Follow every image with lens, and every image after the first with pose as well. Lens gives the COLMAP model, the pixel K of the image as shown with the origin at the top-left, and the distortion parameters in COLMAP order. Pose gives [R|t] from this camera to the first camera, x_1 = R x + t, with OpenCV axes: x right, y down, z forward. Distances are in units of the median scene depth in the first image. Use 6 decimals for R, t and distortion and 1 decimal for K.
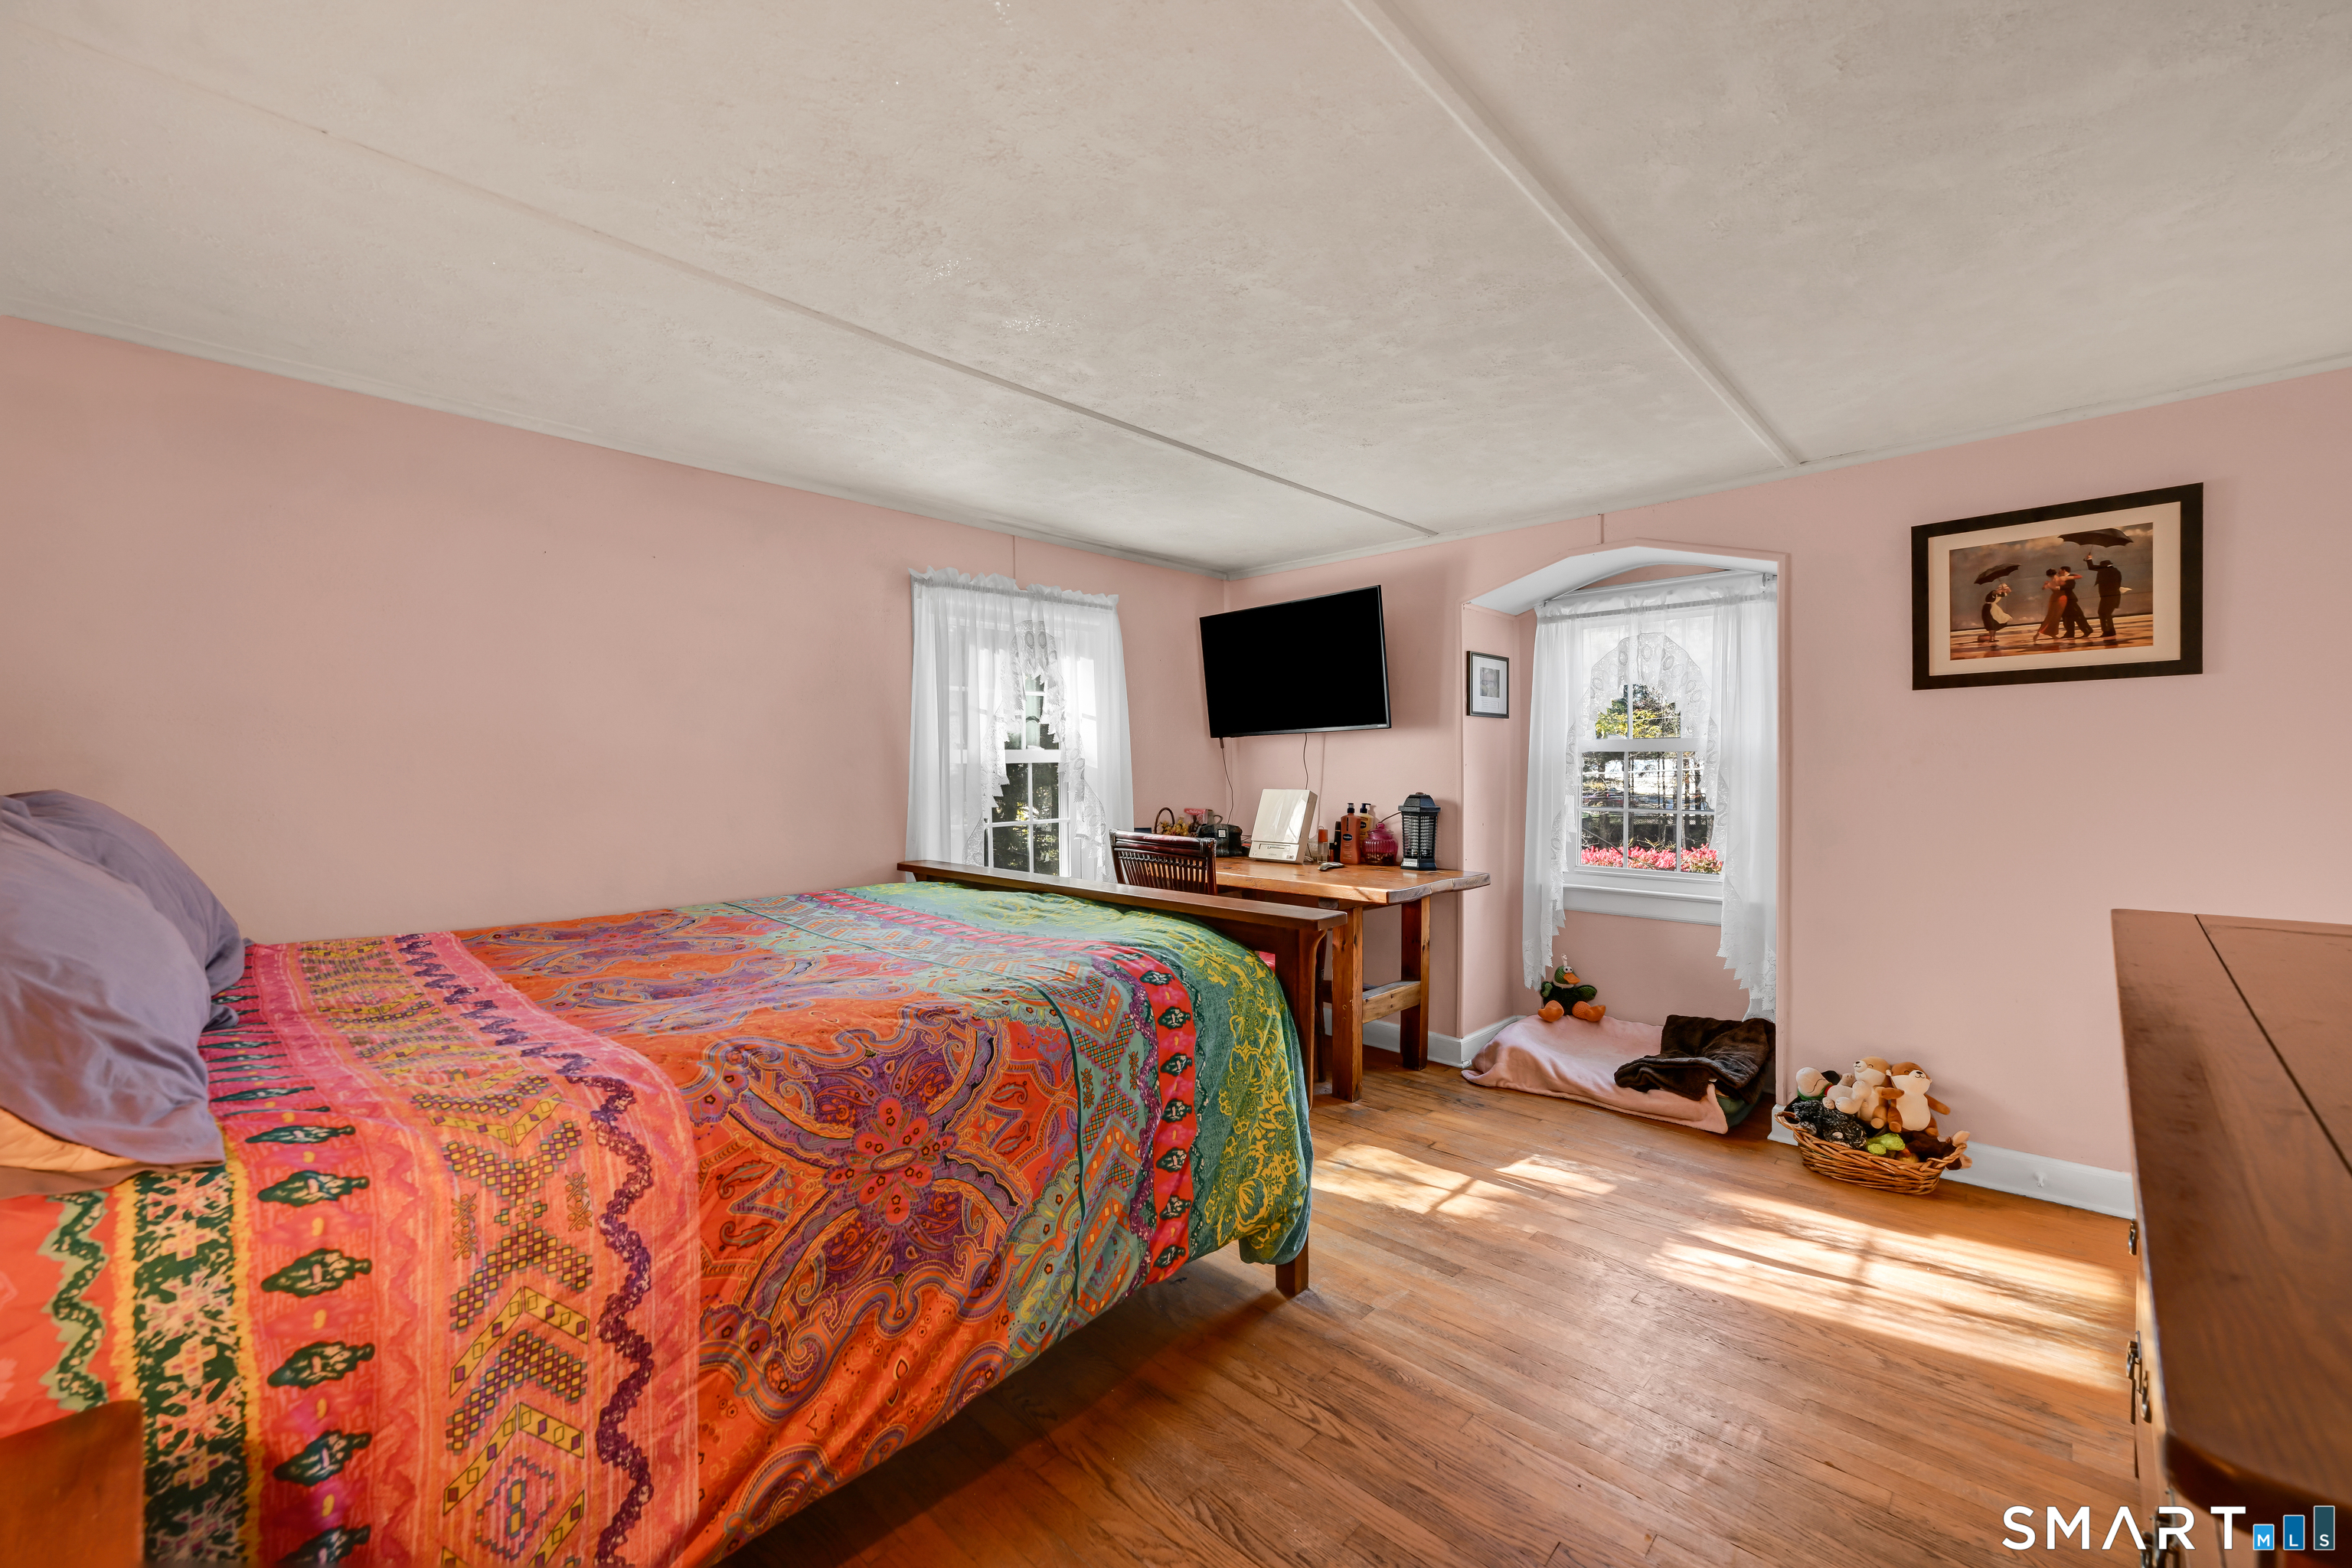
lens RADIAL K [[946.9, 0, 1173.5], [0, 946.9, 776.8], [0, 0, 1]] dist [-0.004405, -0.000342]
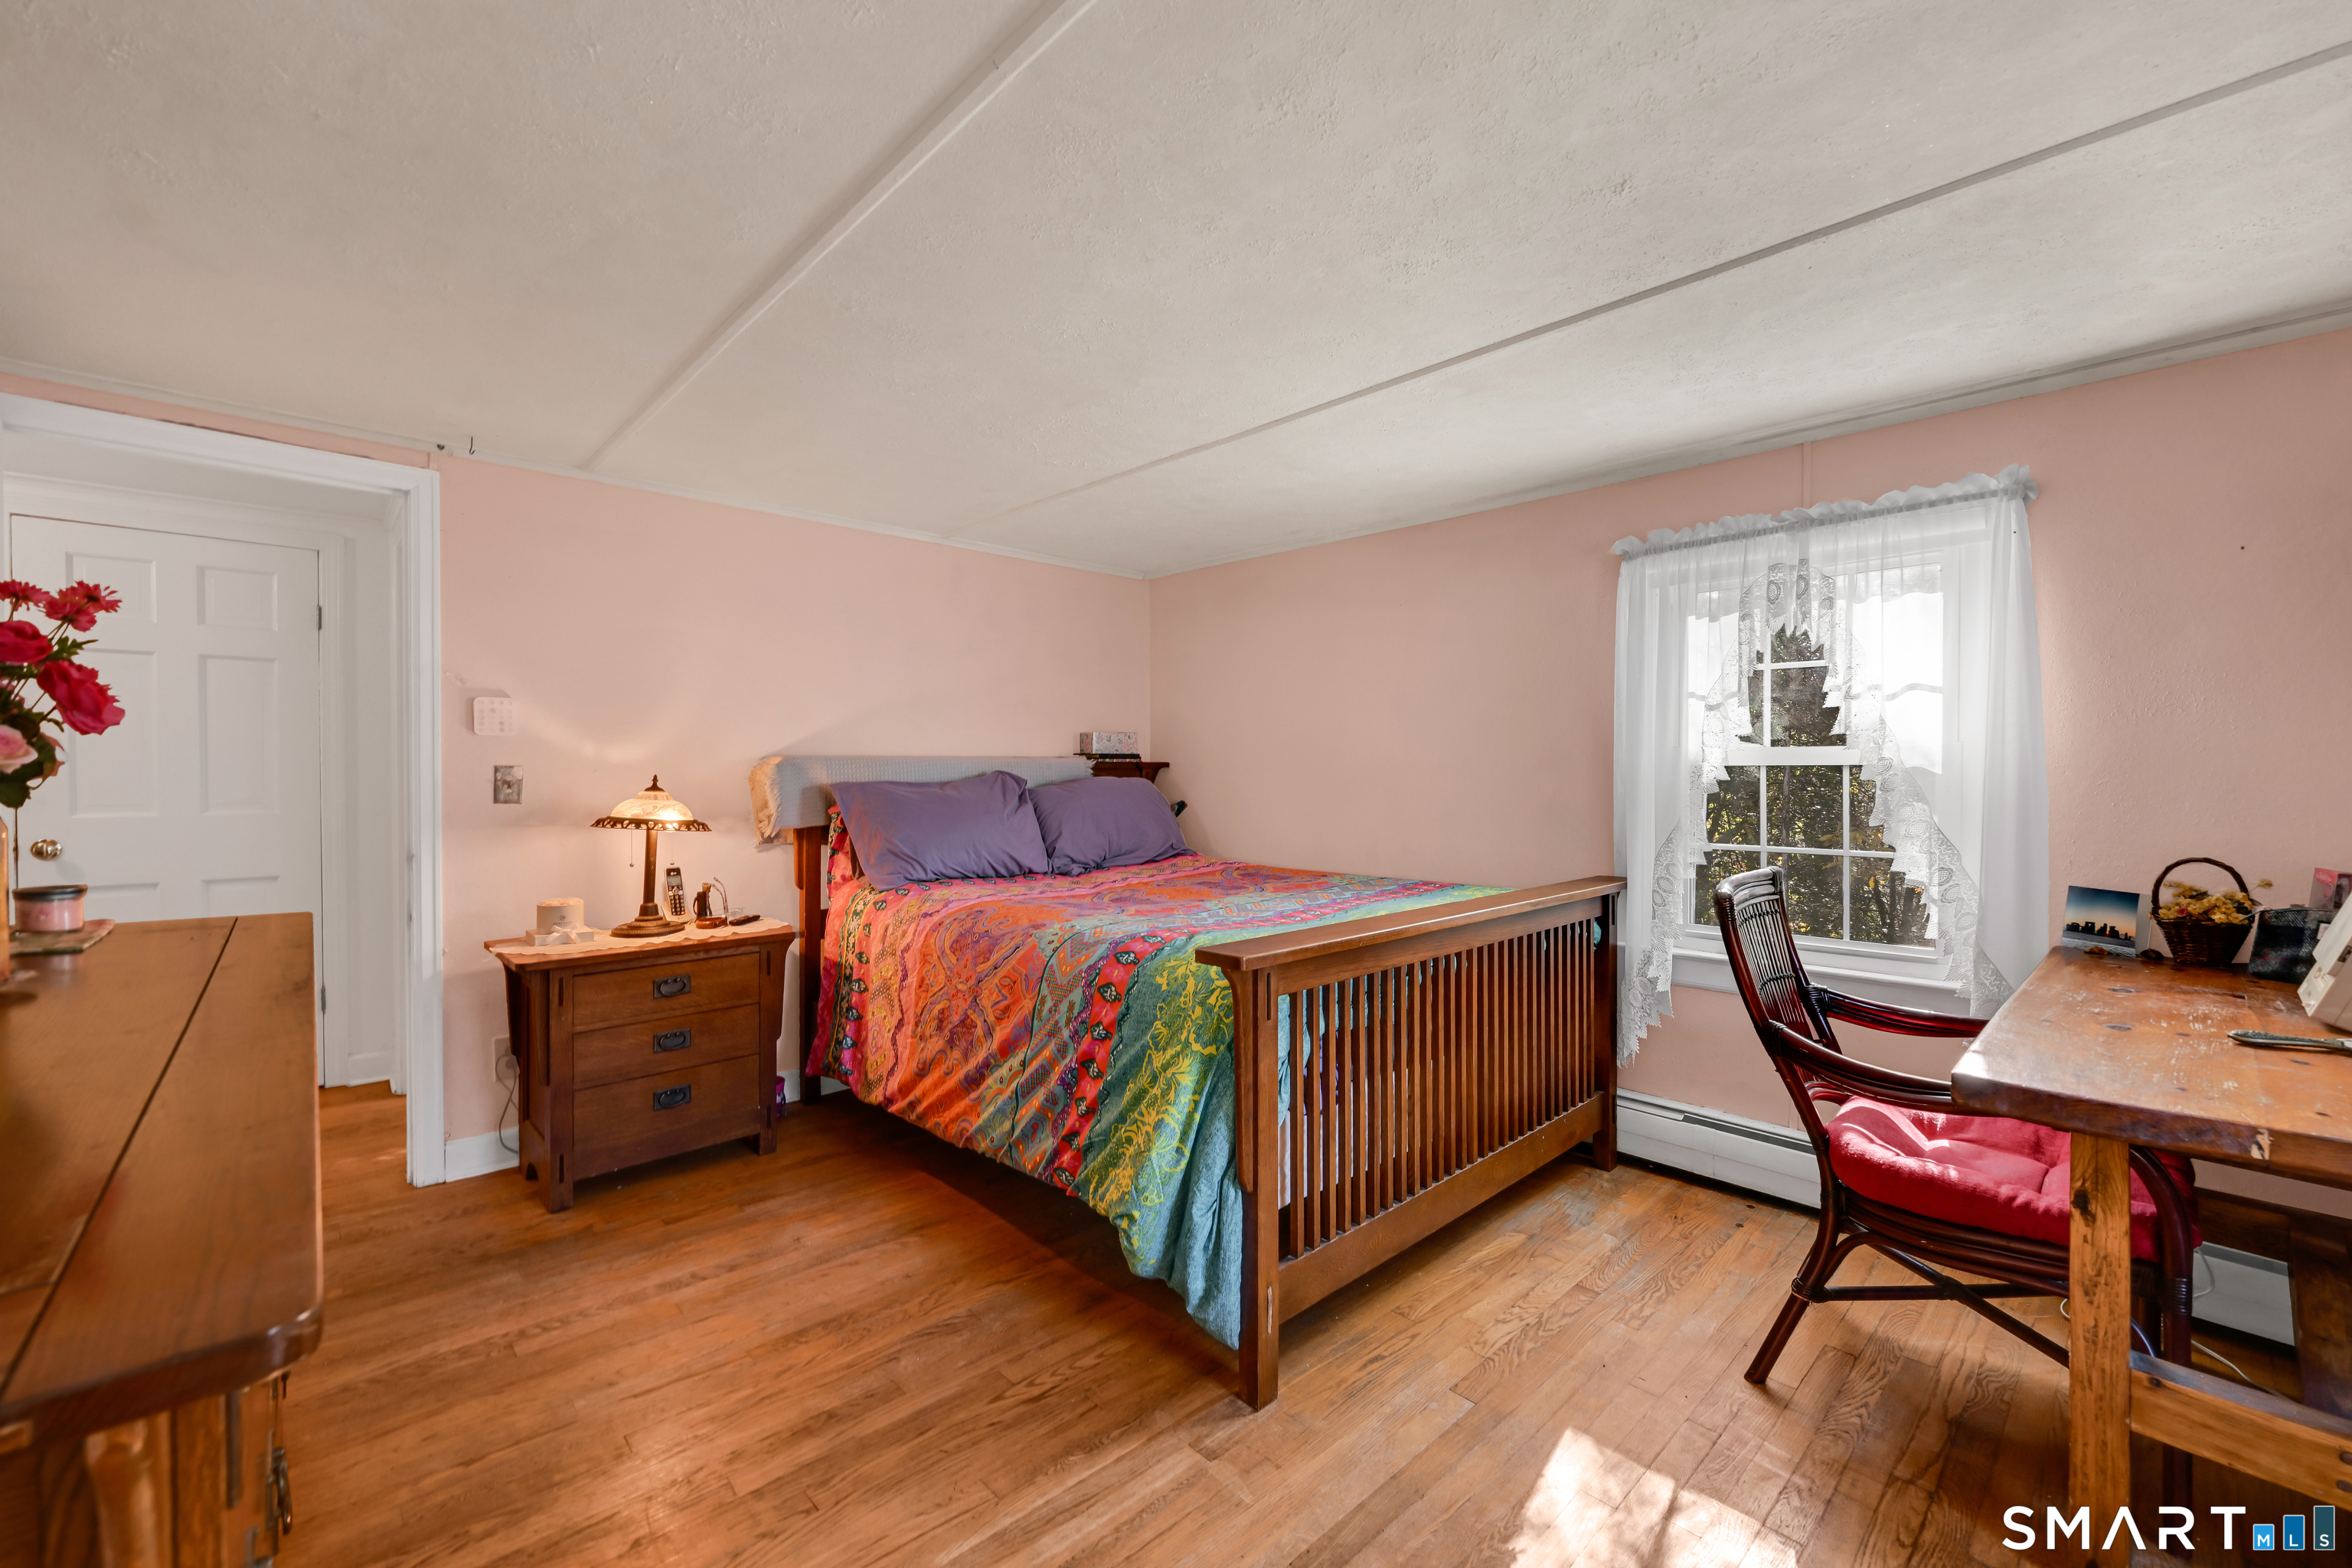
lens RADIAL K [[946.9, 0, 1176.0], [0, 946.9, 772.0], [0, 0, 1]] dist [-0.004405, -0.000342]
pose [[-0.058621, 0.008615, -0.998243, 1.186027], [-0.011639, 0.999889, 0.009313, -0.021611], [0.998212, 0.012165, -0.058515, 1.205533]]
